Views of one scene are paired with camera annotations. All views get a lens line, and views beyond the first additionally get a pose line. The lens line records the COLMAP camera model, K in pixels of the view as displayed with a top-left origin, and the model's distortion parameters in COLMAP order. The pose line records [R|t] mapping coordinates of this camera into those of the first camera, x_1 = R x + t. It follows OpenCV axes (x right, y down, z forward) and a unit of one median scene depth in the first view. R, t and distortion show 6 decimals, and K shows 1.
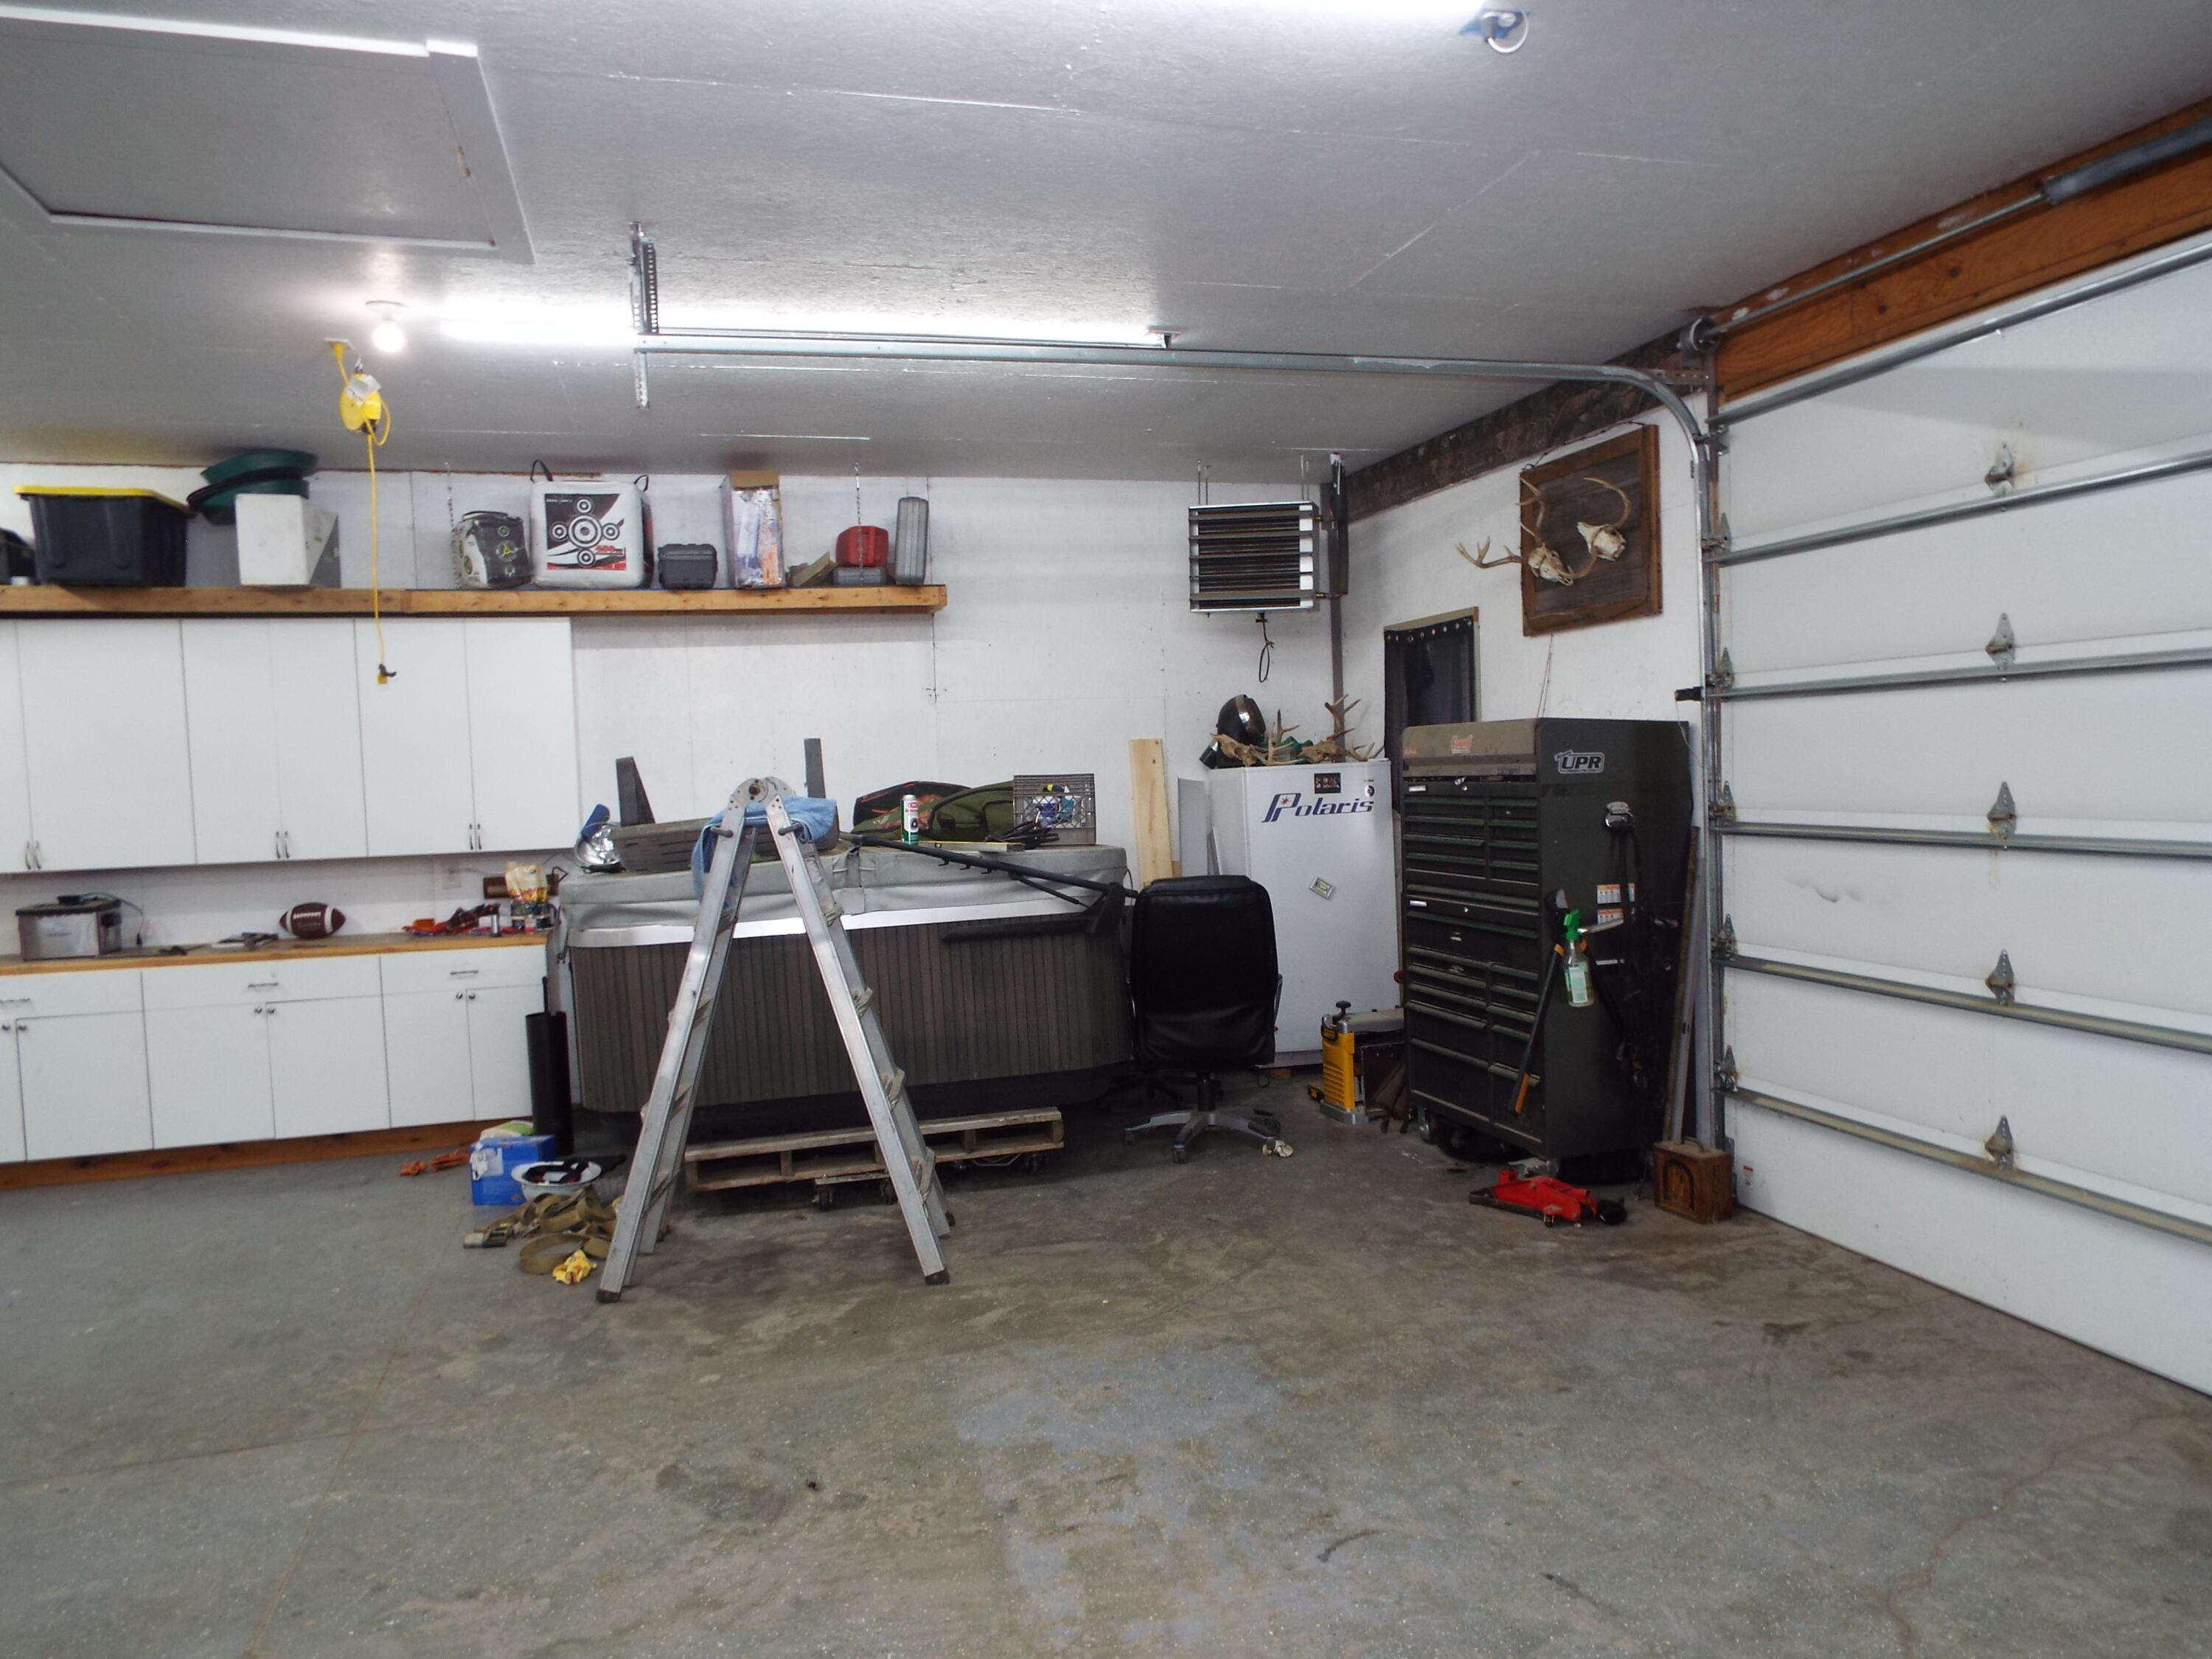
lens RADIAL K [[1656.5, 0, 1192.6], [0, 1656.5, 842.4], [0, 0, 1]] dist [-0.053251, 0.090010]
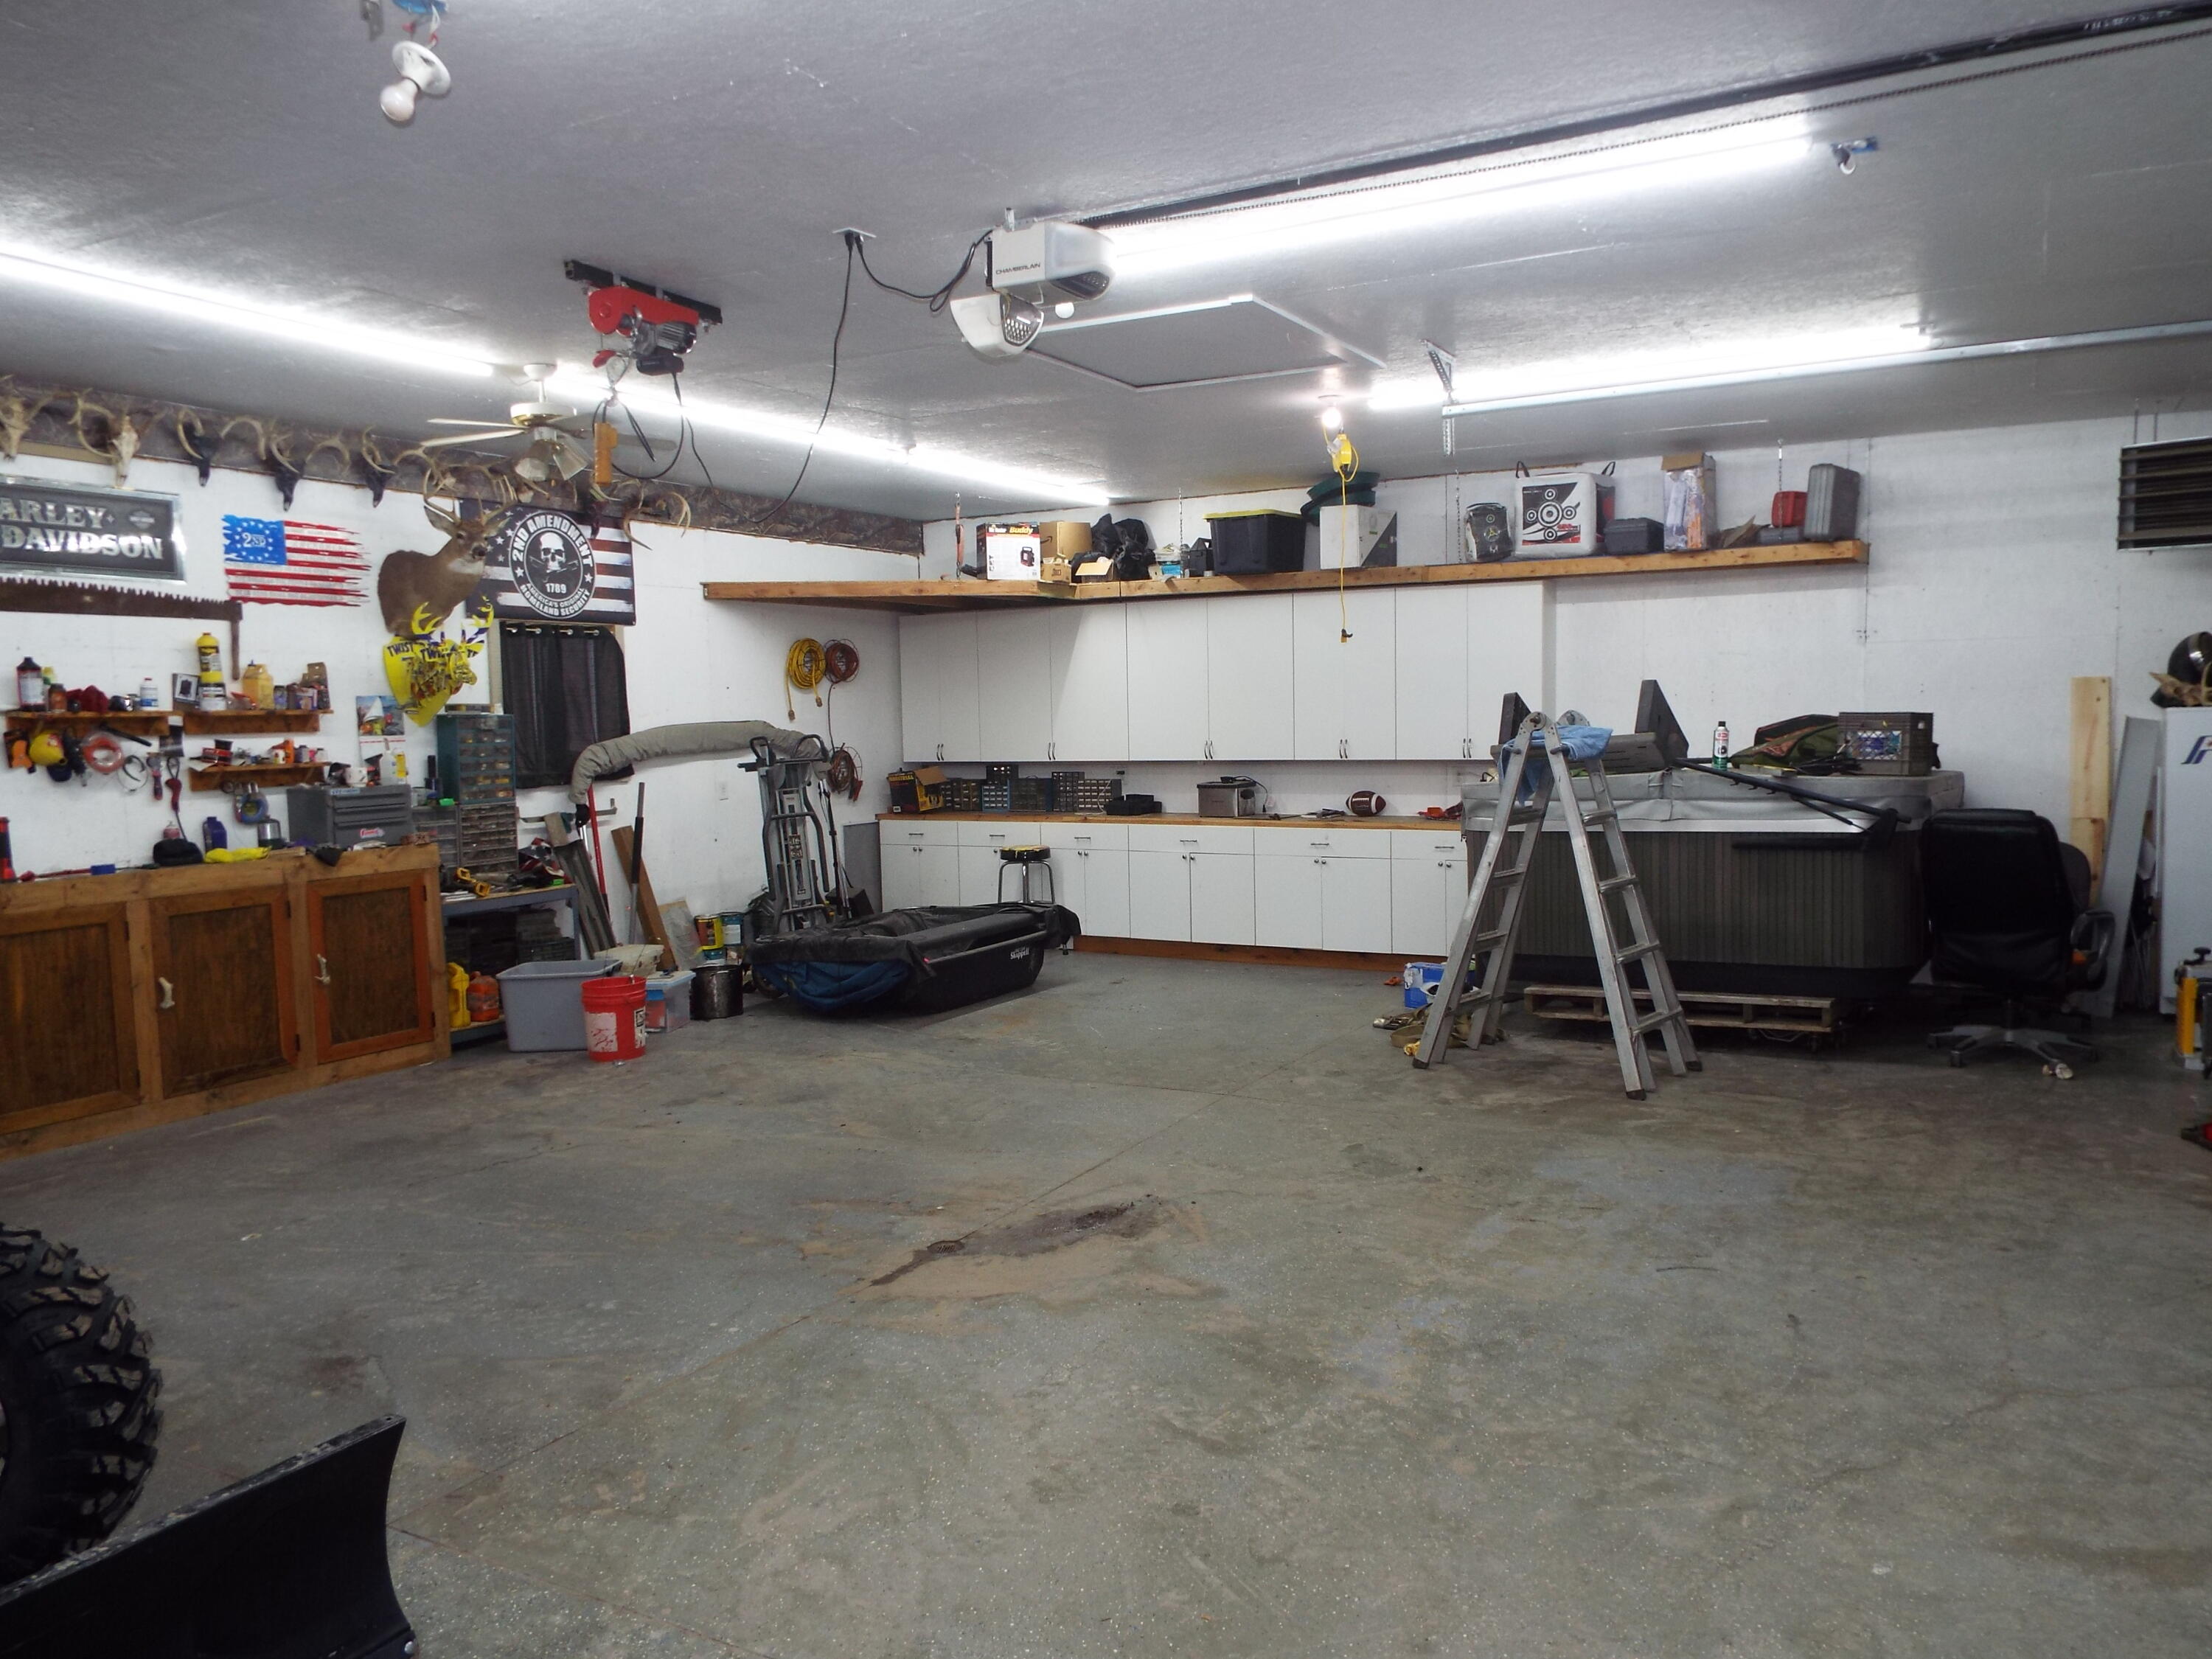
lens RADIAL K [[1618.6, 0, 1118.3], [0, 1618.6, 833.8], [0, 0, 1]] dist [-0.013296, -0.006152]
pose [[0.707401, 0.074069, -0.702921, 0.360082], [-0.041625, 0.997134, 0.063181, -0.006676], [0.705586, -0.015435, 0.708456, -0.165038]]
